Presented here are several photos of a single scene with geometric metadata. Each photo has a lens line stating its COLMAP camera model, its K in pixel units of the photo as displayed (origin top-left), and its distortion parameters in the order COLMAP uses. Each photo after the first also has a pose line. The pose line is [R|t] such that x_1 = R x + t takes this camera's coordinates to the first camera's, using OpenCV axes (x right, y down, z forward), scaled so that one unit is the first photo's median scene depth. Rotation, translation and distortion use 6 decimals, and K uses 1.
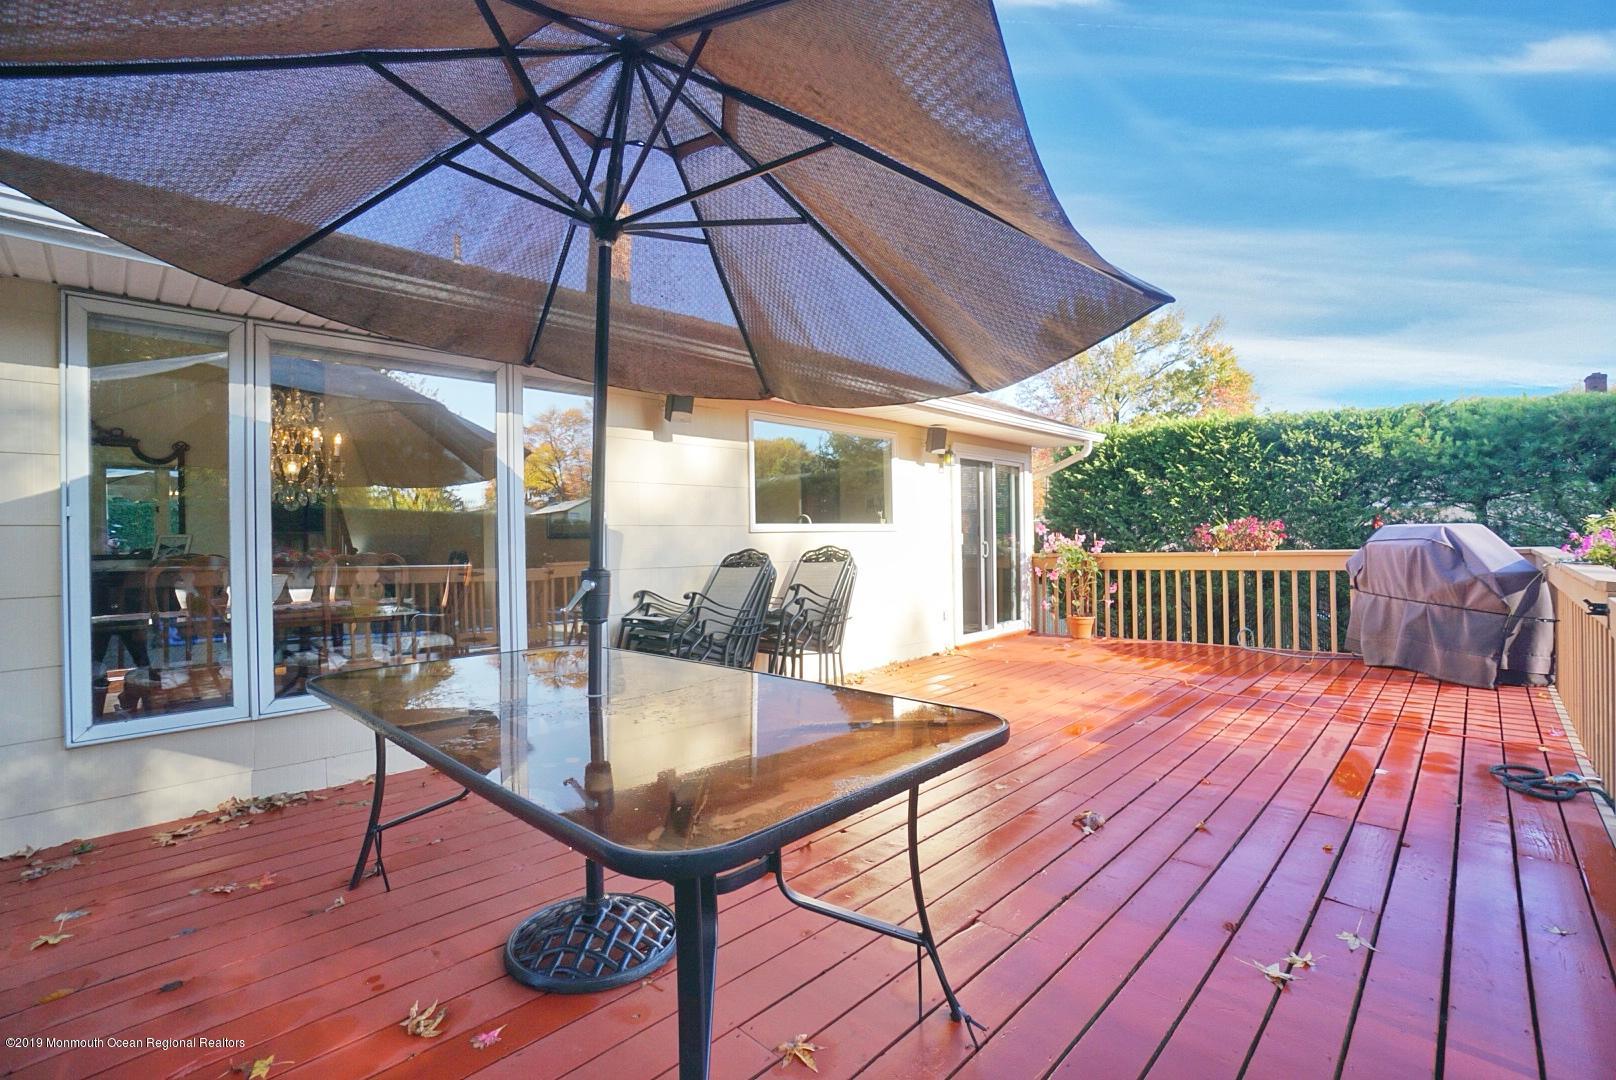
lens RADIAL K [[710.5, 0, 804.0], [0, 710.5, 536.8], [0, 0, 1]] dist [-0.062111, 0.021997]
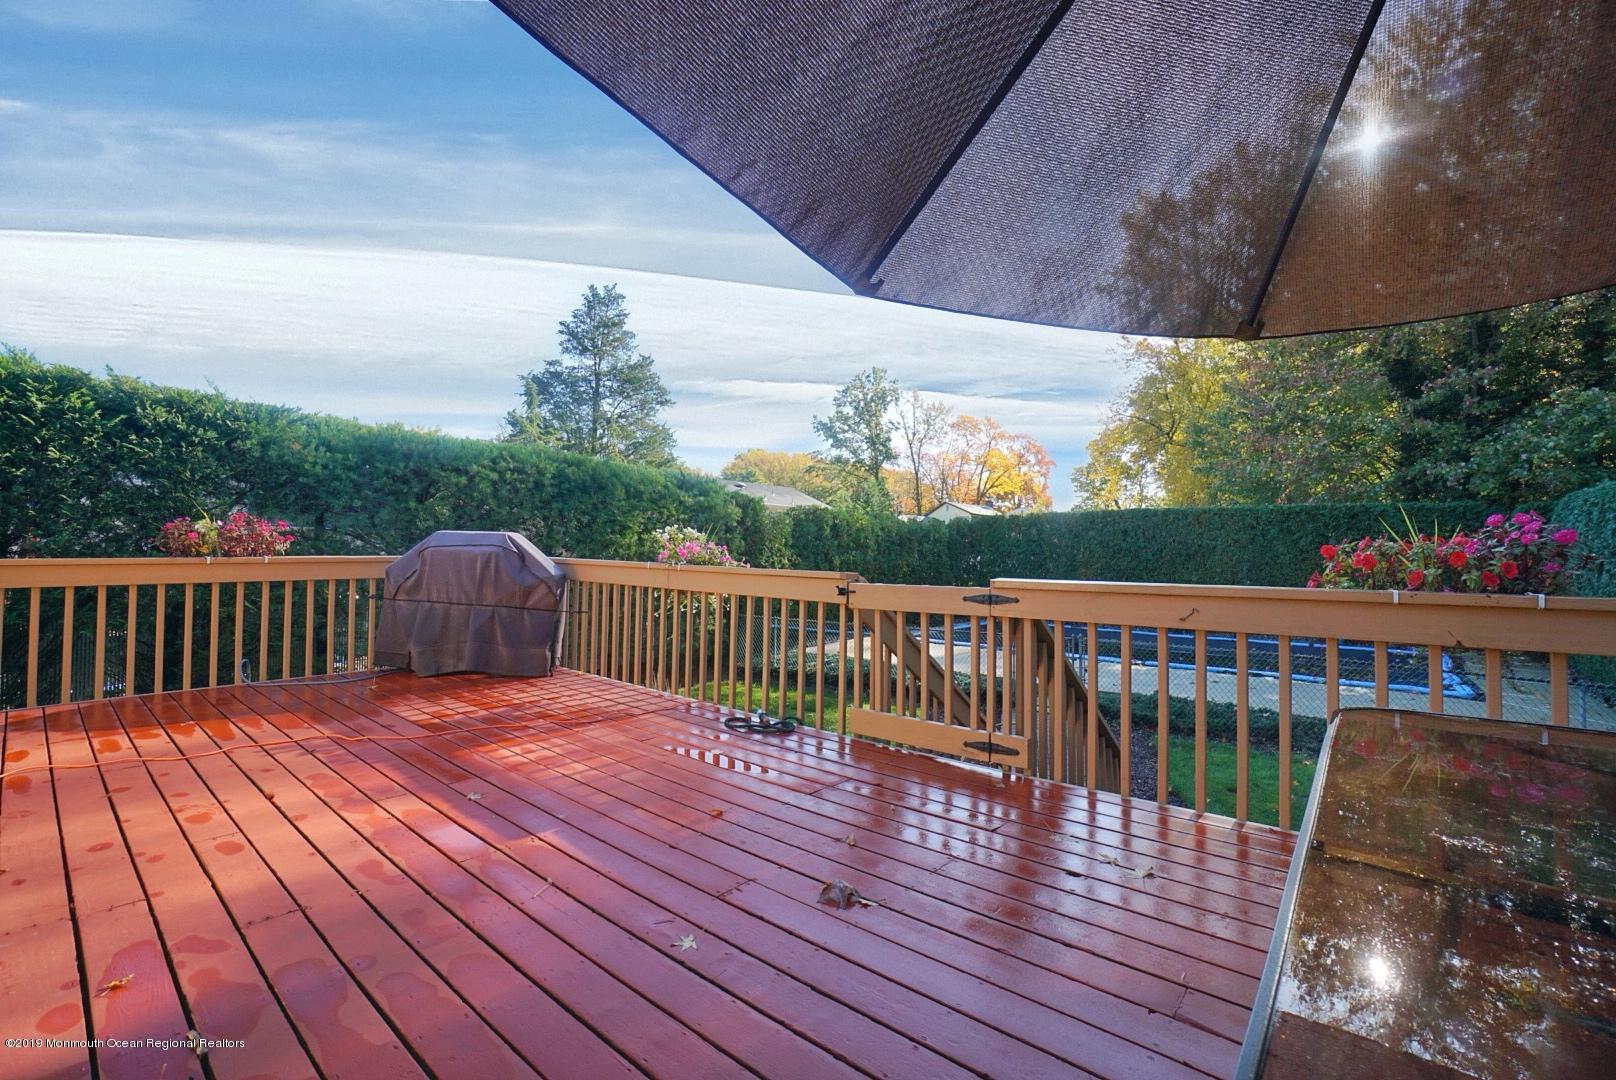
lens RADIAL K [[710.5, 0, 804.0], [0, 710.5, 536.8], [0, 0, 1]] dist [-0.062111, 0.021997]
pose [[-0.059276, 0.036809, 0.997563, -0.117061], [-0.017062, 0.999137, -0.037881, 0.013712], [-0.998096, -0.019266, -0.058596, 0.352634]]
